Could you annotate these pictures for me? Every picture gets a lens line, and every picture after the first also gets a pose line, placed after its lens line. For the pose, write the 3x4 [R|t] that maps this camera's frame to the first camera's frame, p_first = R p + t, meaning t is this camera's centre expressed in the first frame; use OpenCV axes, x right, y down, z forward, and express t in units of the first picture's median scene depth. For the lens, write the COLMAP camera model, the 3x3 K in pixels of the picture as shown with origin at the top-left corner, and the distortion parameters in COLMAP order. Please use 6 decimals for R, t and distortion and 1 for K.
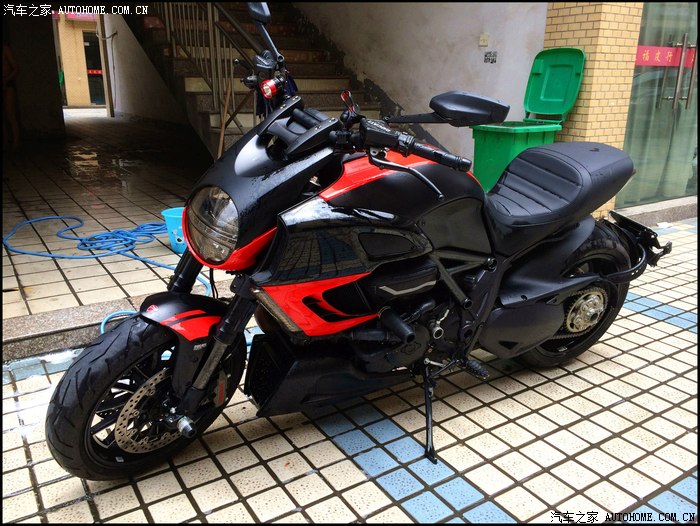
lens RADIAL K [[590.9, 0, 350.0], [0, 590.9, 263.0], [0, 0, 1]] dist [0.092661, -0.130764]
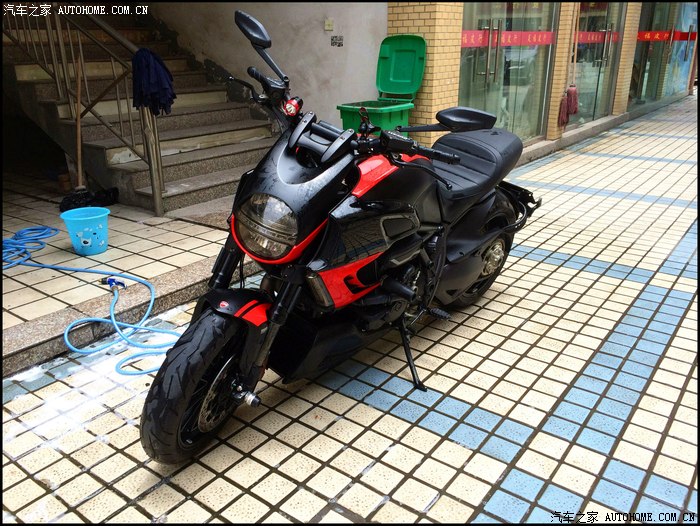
lens RADIAL K [[590.9, 0, 350.0], [0, 590.9, 263.0], [0, 0, 1]] dist [0.092661, -0.130764]
pose [[0.939389, -0.135831, 0.314799, -0.294564], [0.118710, 0.990240, 0.073031, -0.038513], [-0.321647, -0.031234, 0.946344, -0.113948]]
